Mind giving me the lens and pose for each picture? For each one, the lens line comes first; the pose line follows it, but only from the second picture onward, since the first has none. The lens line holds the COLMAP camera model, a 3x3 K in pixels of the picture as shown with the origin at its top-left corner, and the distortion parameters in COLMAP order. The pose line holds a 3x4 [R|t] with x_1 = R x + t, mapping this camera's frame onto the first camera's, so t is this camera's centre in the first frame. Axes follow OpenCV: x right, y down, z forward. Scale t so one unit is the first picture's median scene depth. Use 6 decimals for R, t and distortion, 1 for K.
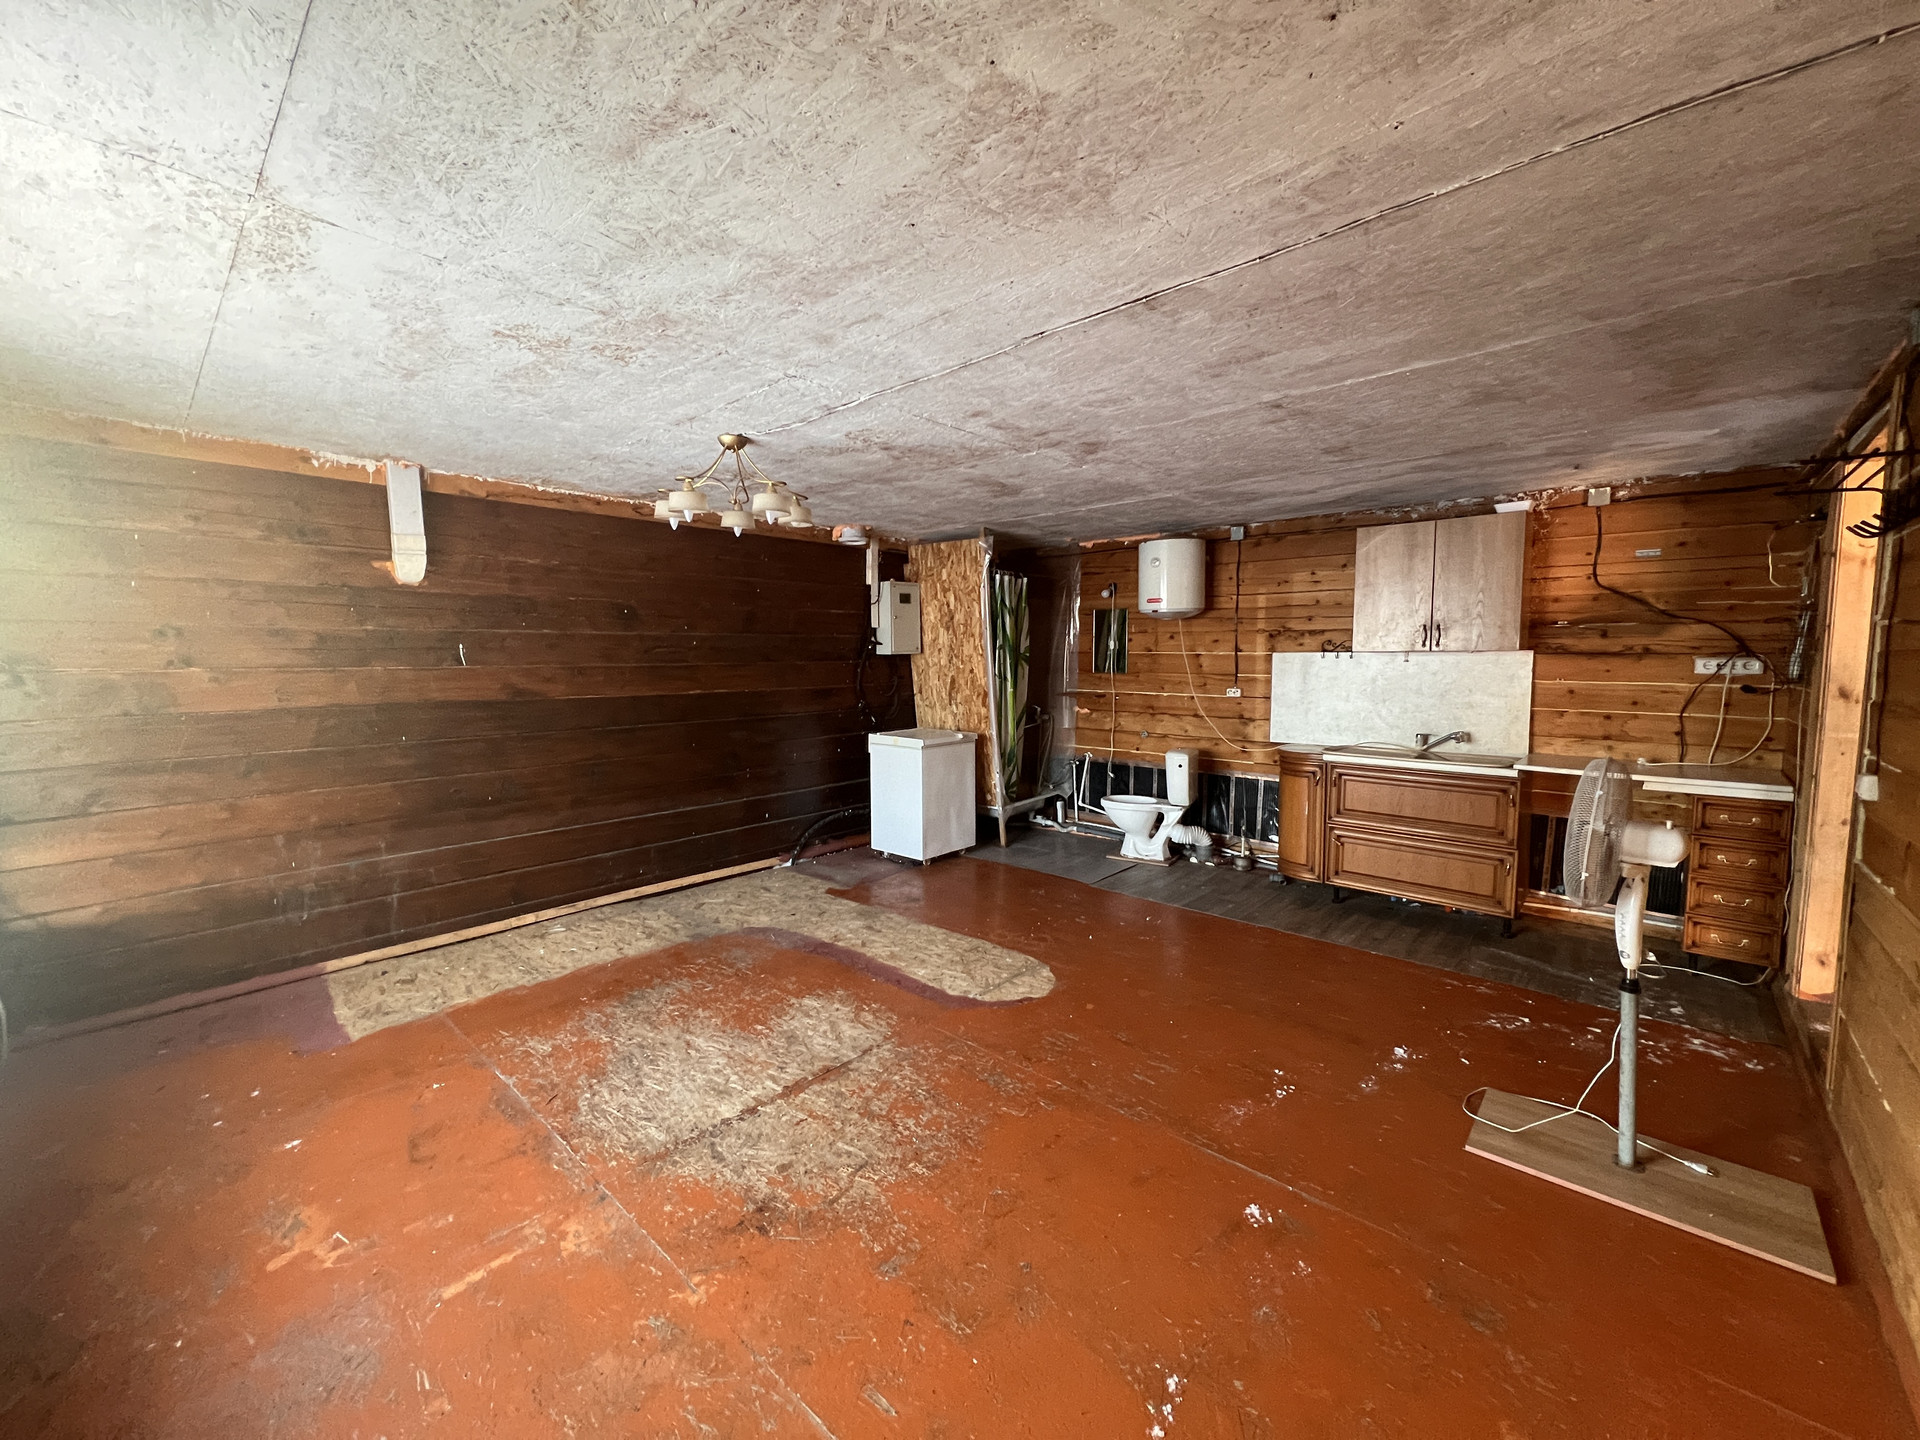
lens RADIAL K [[766.5, 0, 959.8], [0, 766.5, 724.5], [0, 0, 1]] dist [-0.002431, 0.000997]
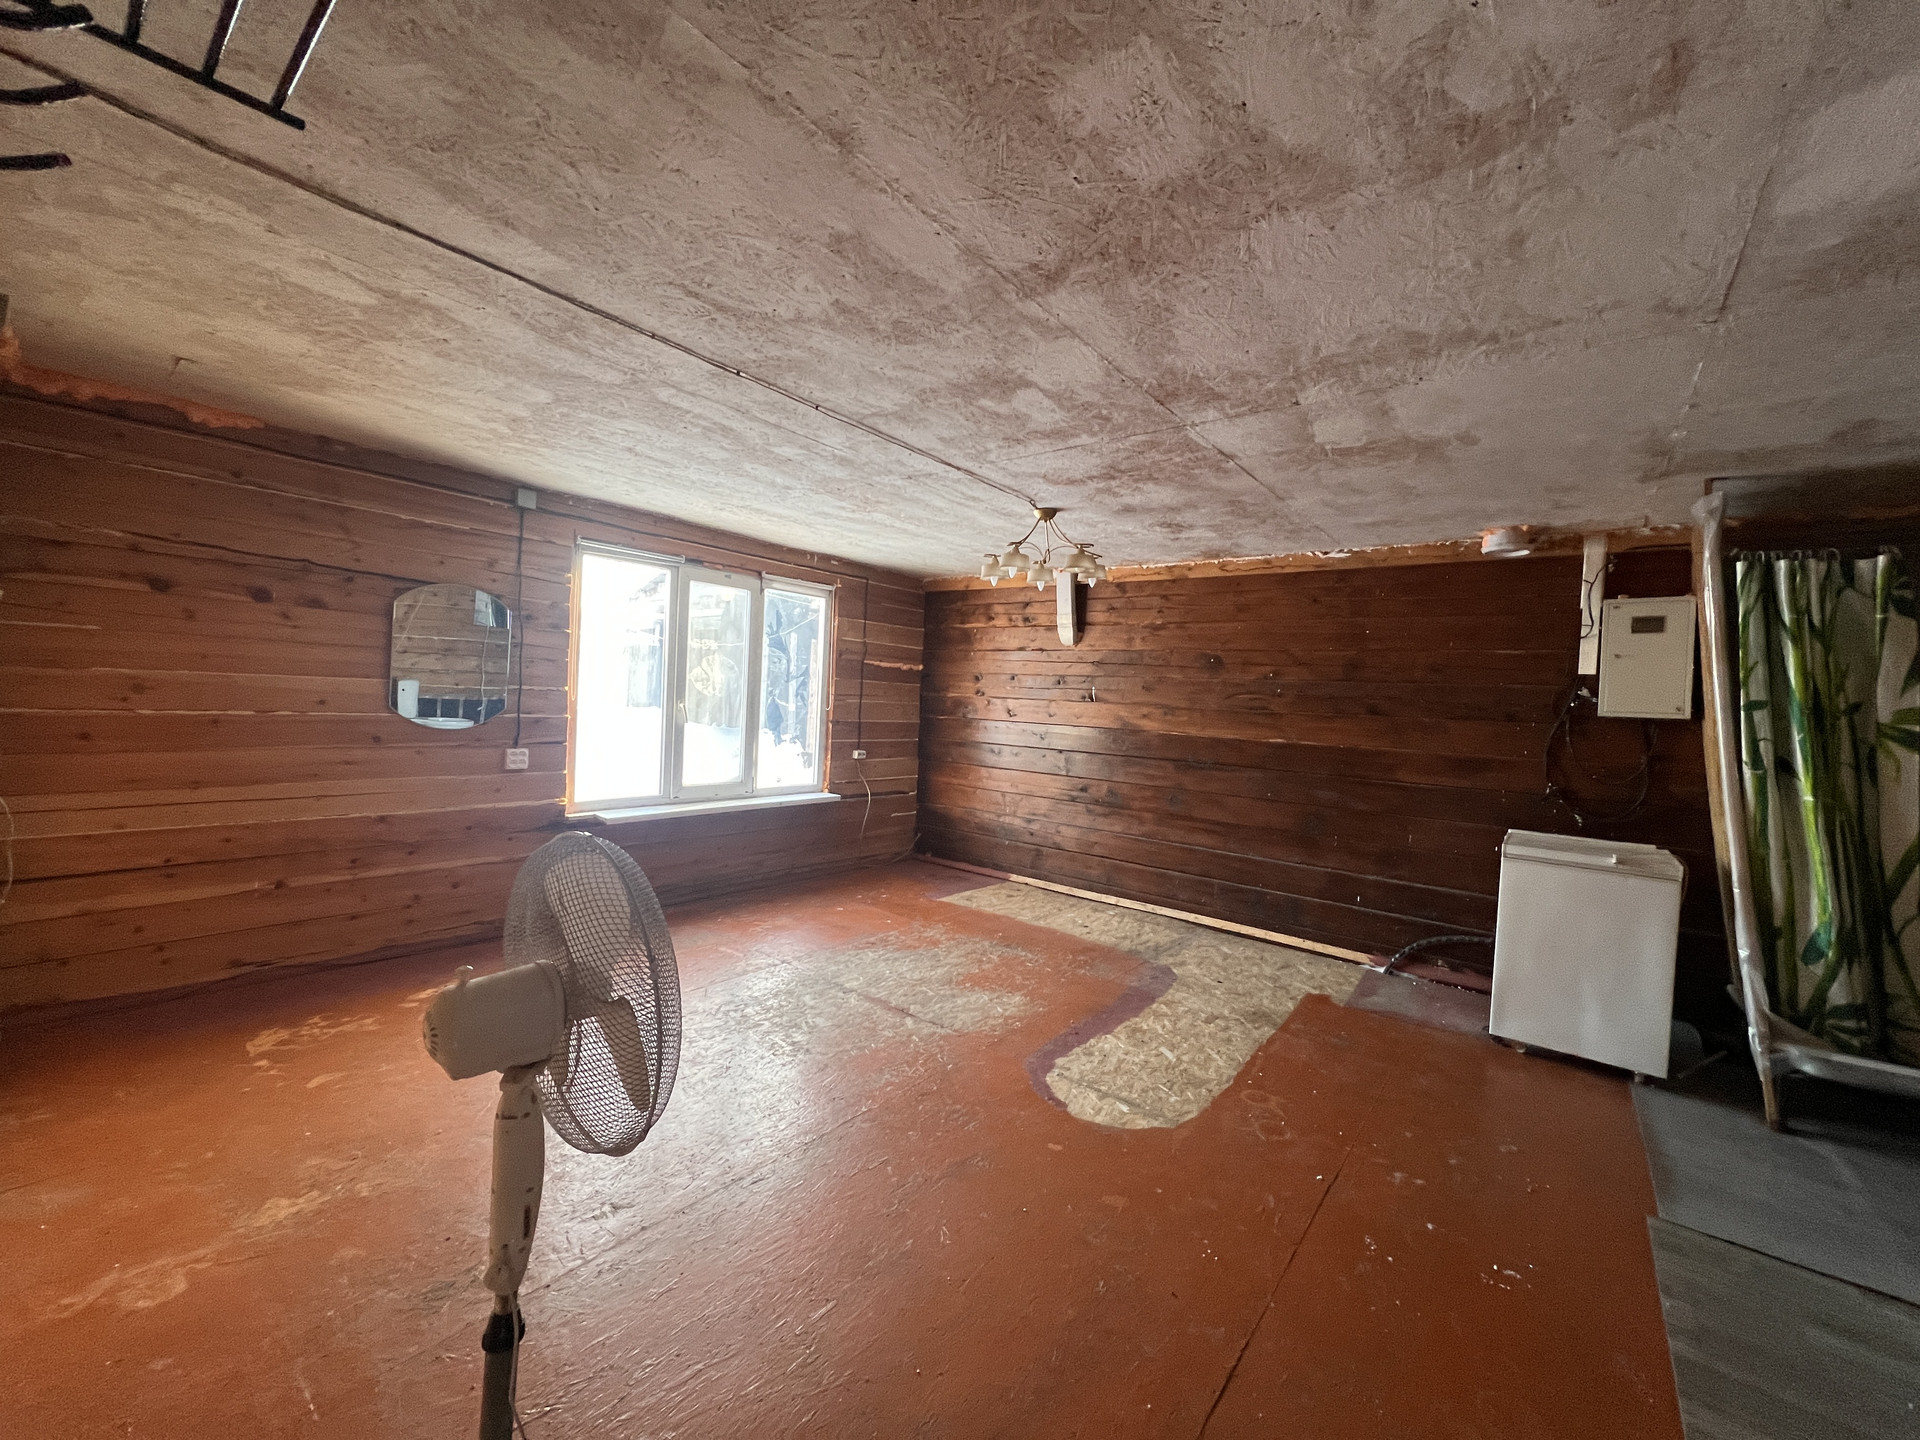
lens RADIAL K [[766.5, 0, 953.1], [0, 766.5, 720.8], [0, 0, 1]] dist [-0.002431, 0.000997]
pose [[0.056752, 0.035189, -0.997768, 0.627036], [-0.146676, 0.988829, 0.026531, -0.033900], [0.987555, 0.144843, 0.061279, 0.557411]]
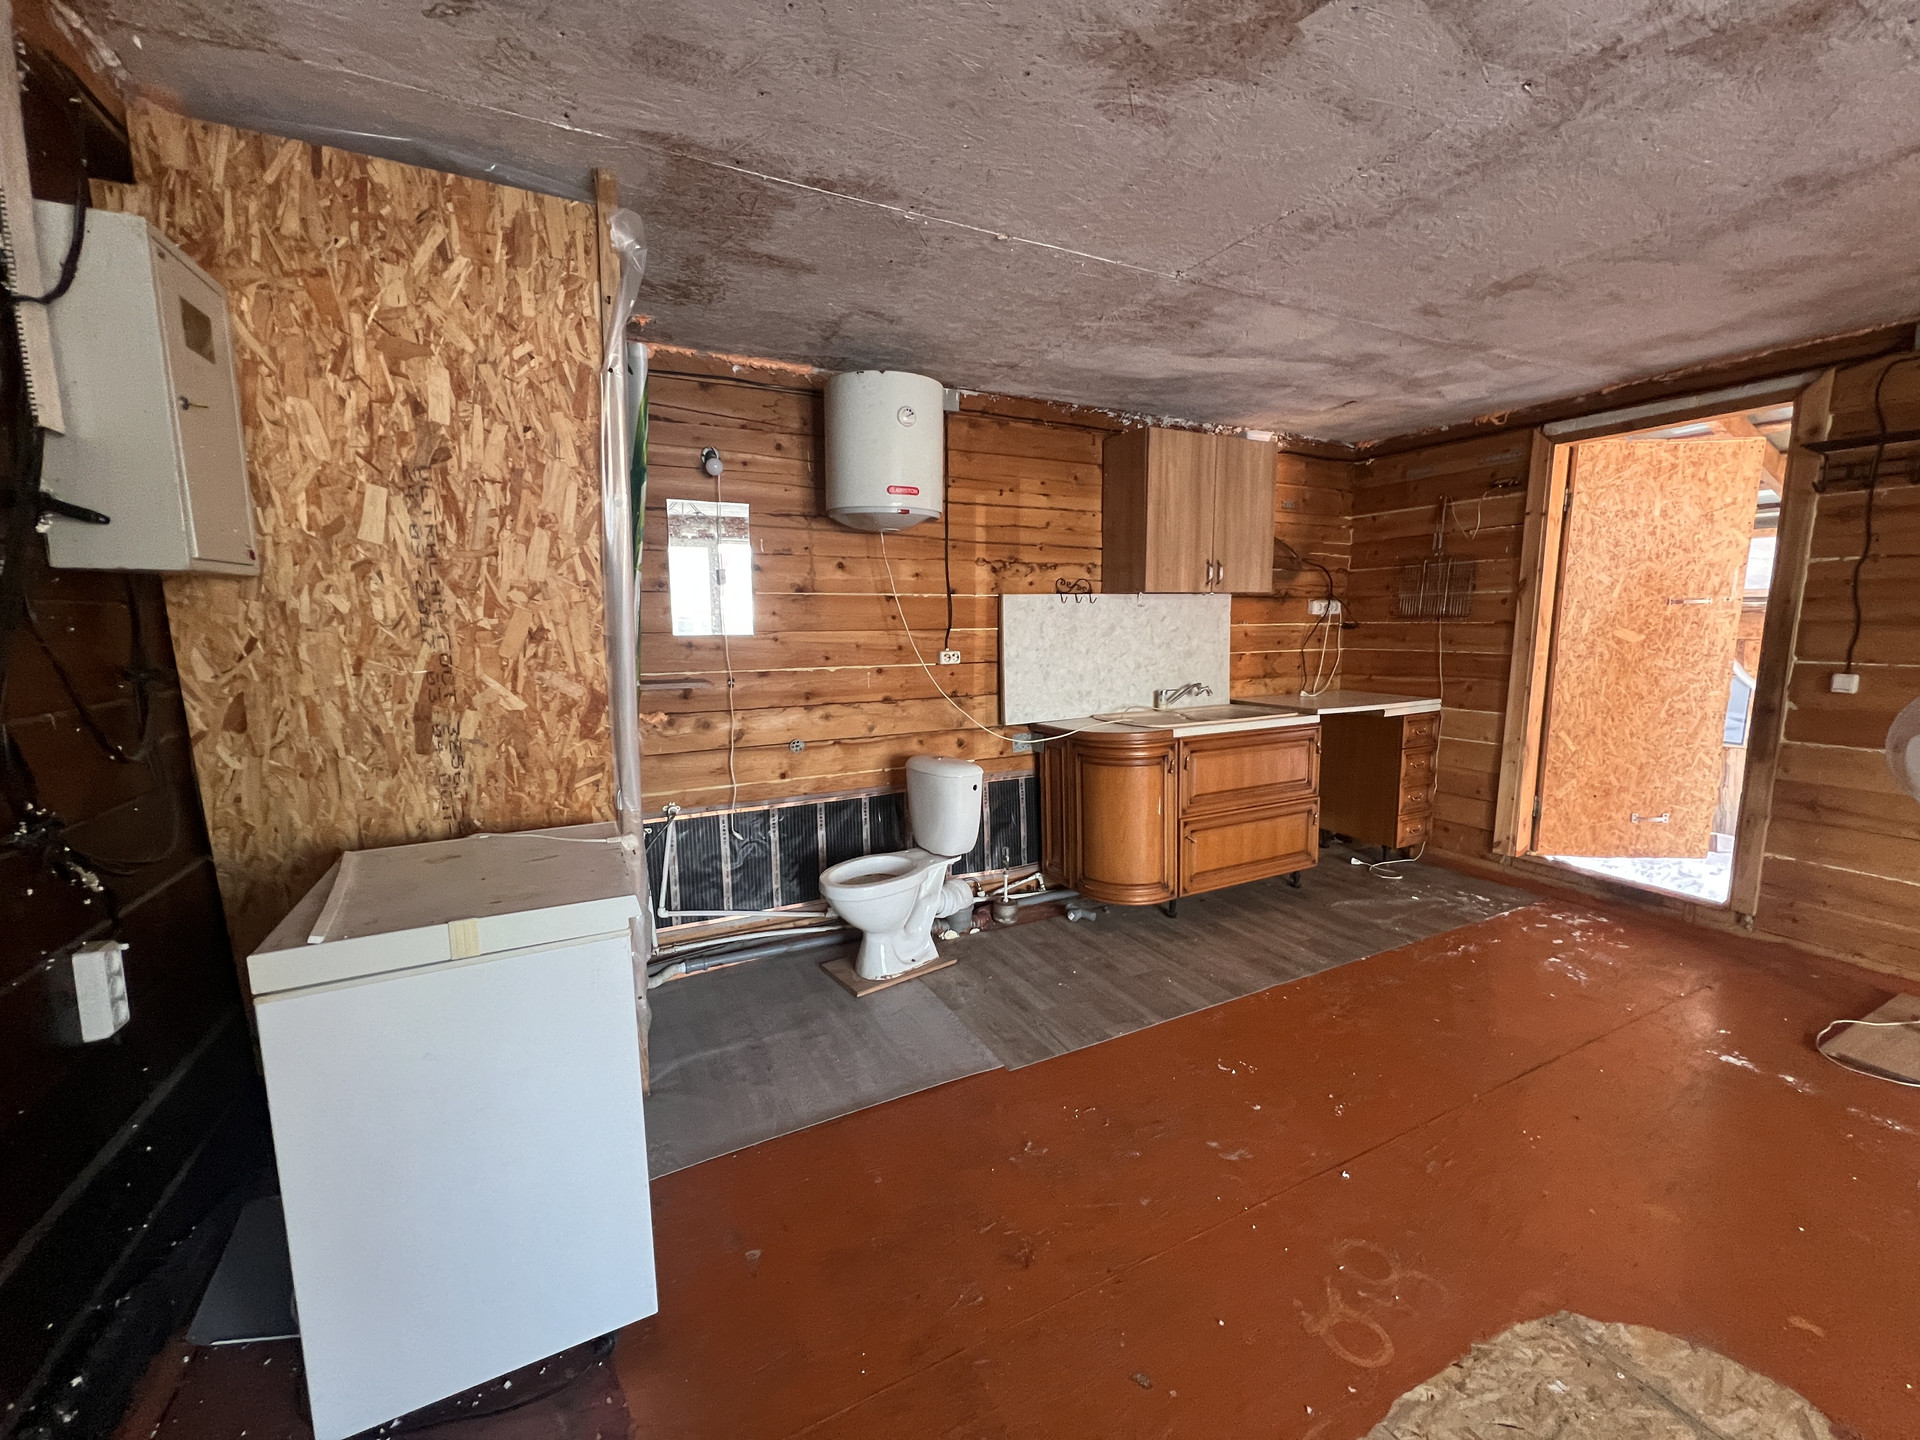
lens RADIAL K [[766.5, 0, 952.8], [0, 766.5, 715.4], [0, 0, 1]] dist [-0.002431, 0.000997]
pose [[0.360004, -0.121144, 0.925052, -0.276917], [0.096221, 0.991067, 0.092343, -0.061540], [-0.927975, 0.055766, 0.368445, 0.900137]]
